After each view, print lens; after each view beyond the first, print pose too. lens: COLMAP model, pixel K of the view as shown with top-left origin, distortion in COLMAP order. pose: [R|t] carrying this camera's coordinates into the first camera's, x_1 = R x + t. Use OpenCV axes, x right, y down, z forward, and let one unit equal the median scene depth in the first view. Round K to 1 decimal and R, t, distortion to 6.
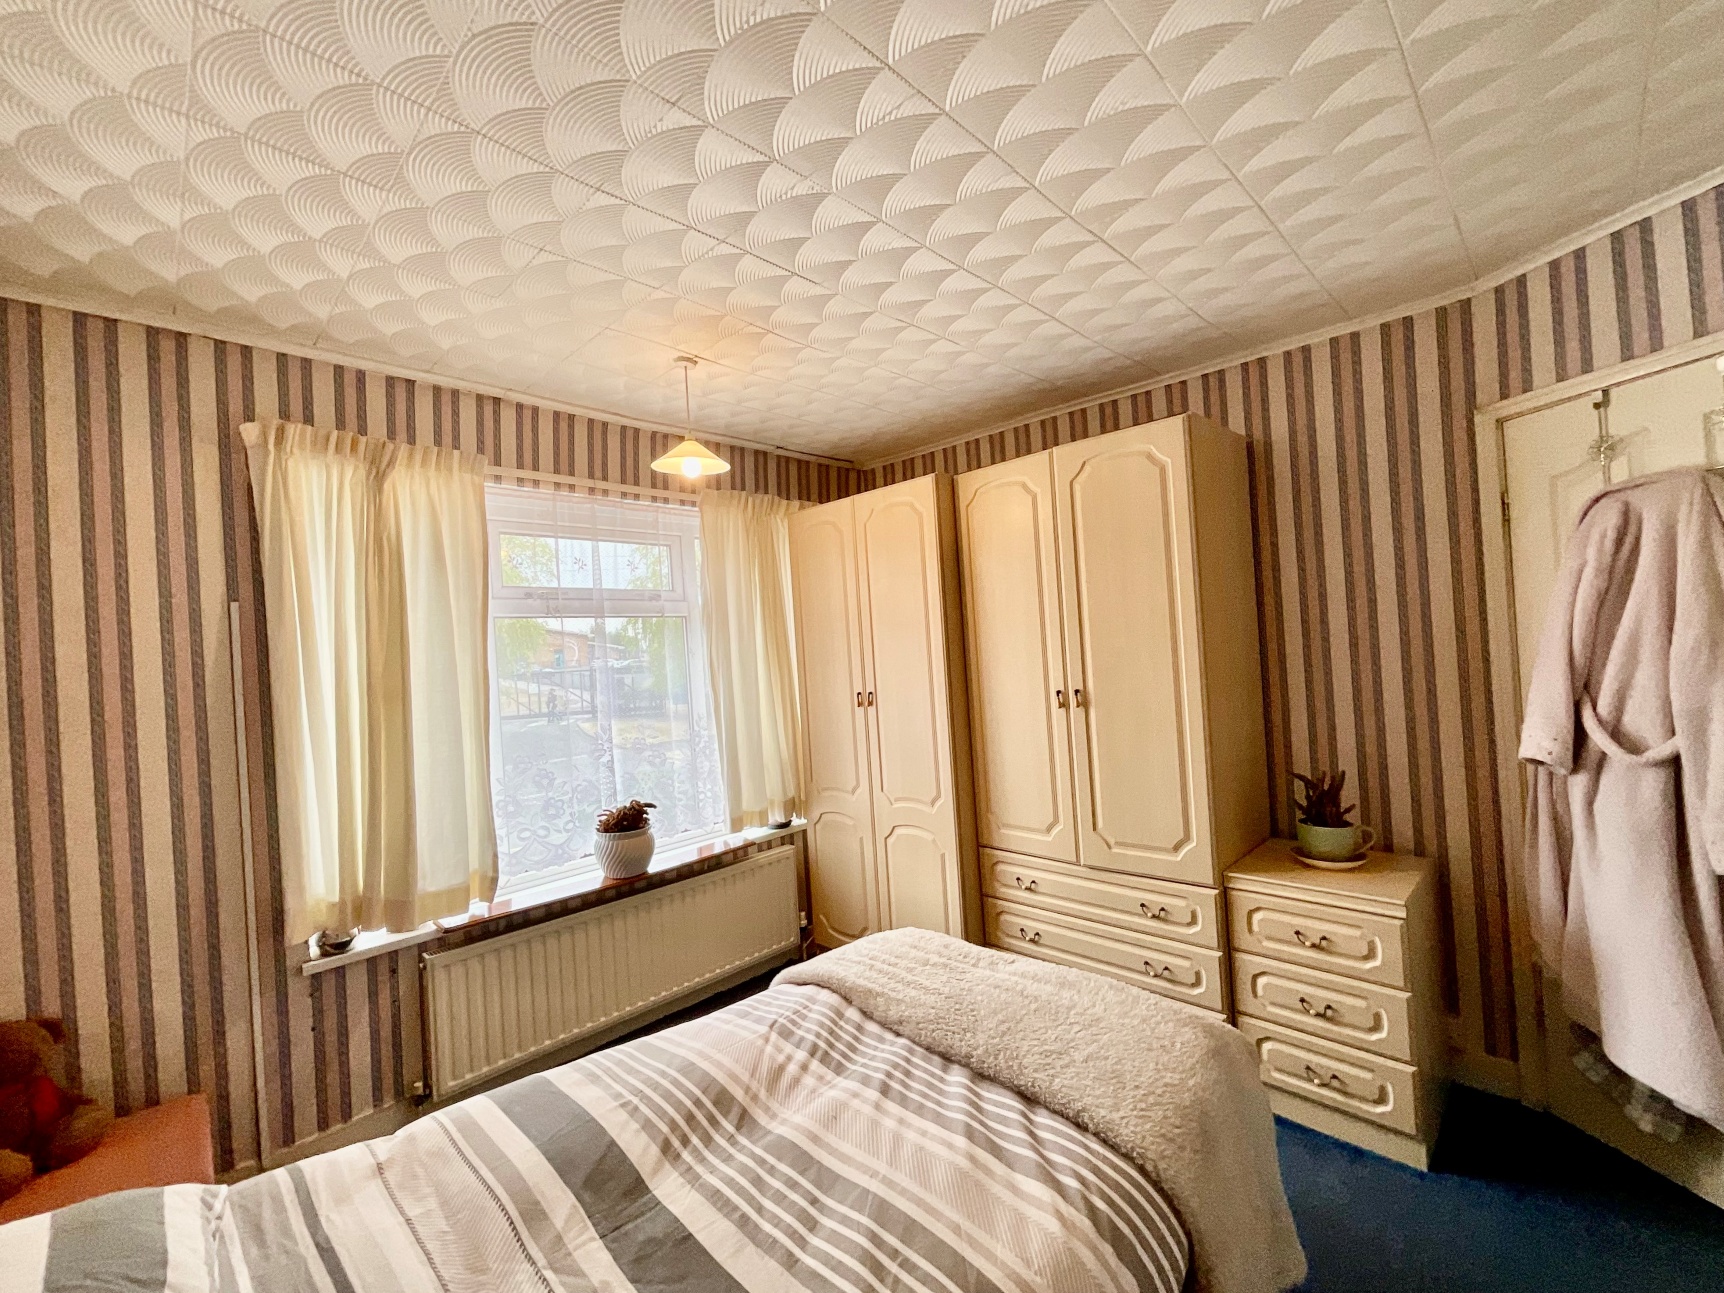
lens RADIAL K [[705.0, 0, 841.5], [0, 705.0, 651.7], [0, 0, 1]] dist [-0.003219, -0.000137]
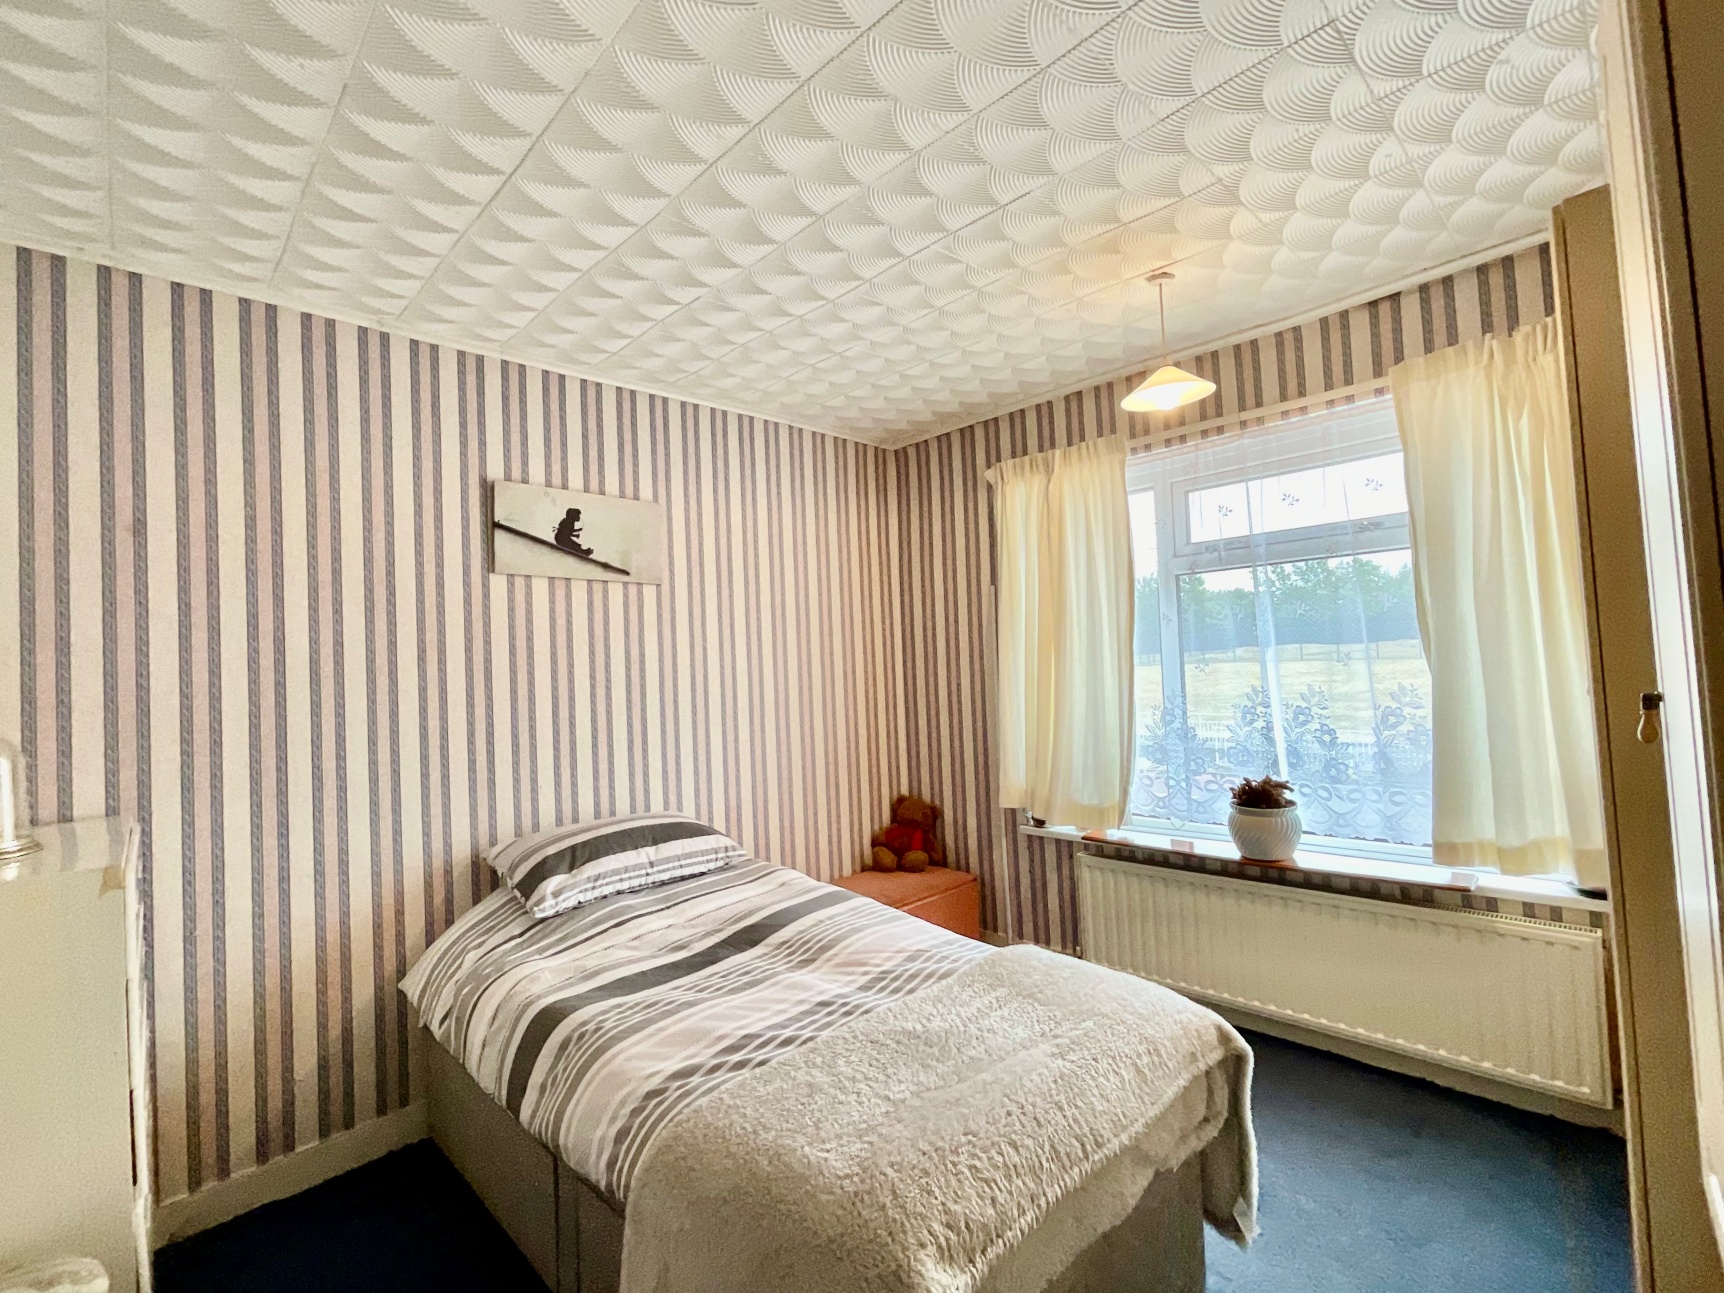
lens RADIAL K [[705.0, 0, 841.5], [0, 705.0, 651.7], [0, 0, 1]] dist [-0.003219, -0.000137]
pose [[0.041600, 0.042436, -0.998233, 0.703838], [0.051220, 0.997693, 0.044548, -0.008643], [0.997821, -0.052983, 0.039330, 0.588816]]
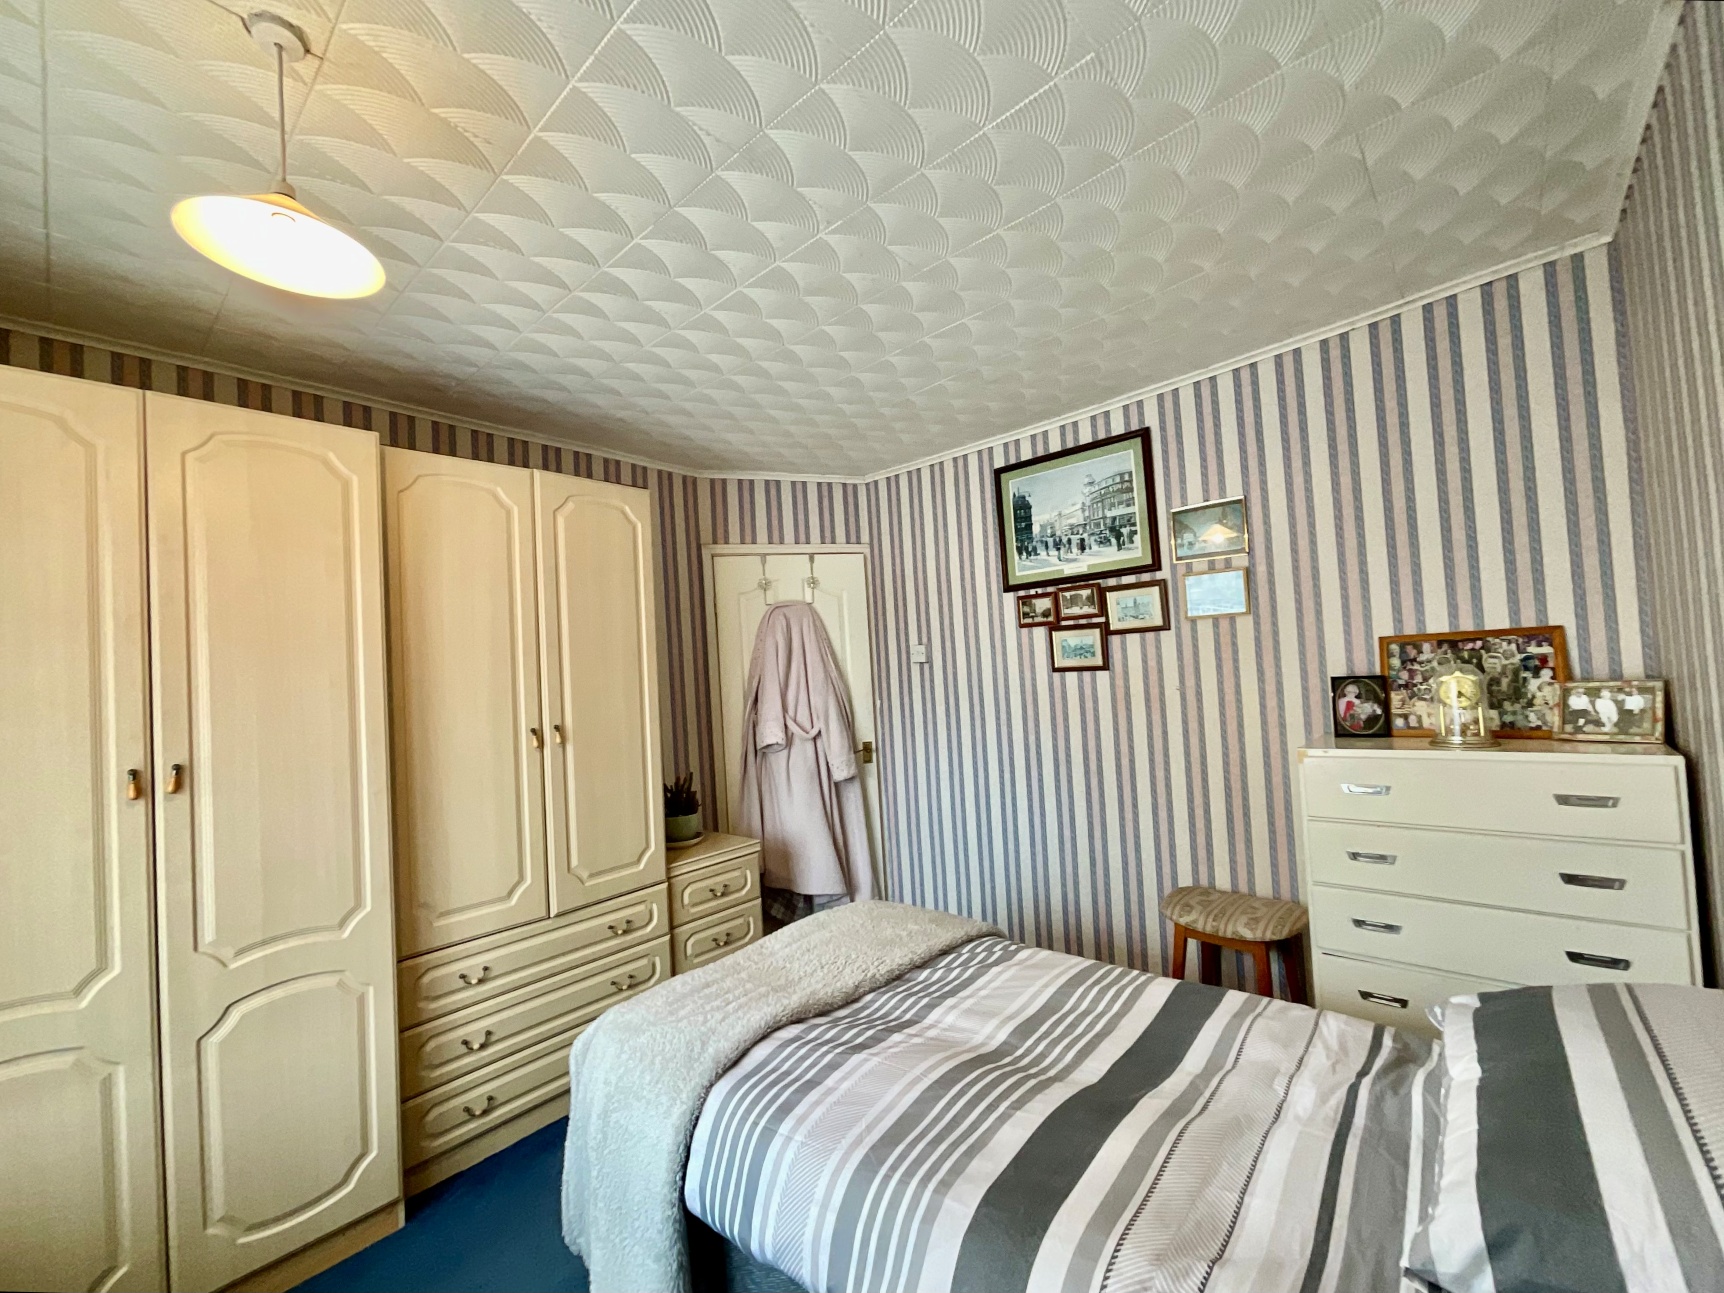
lens RADIAL K [[715.3, 0, 873.1], [0, 715.3, 648.4], [0, 0, 1]] dist [-0.000798, 0.000388]
pose [[-0.076559, 0.092162, 0.992797, -0.725404], [0.059390, 0.994372, -0.087728, 0.064375], [-0.995295, 0.052246, -0.081602, 0.697164]]
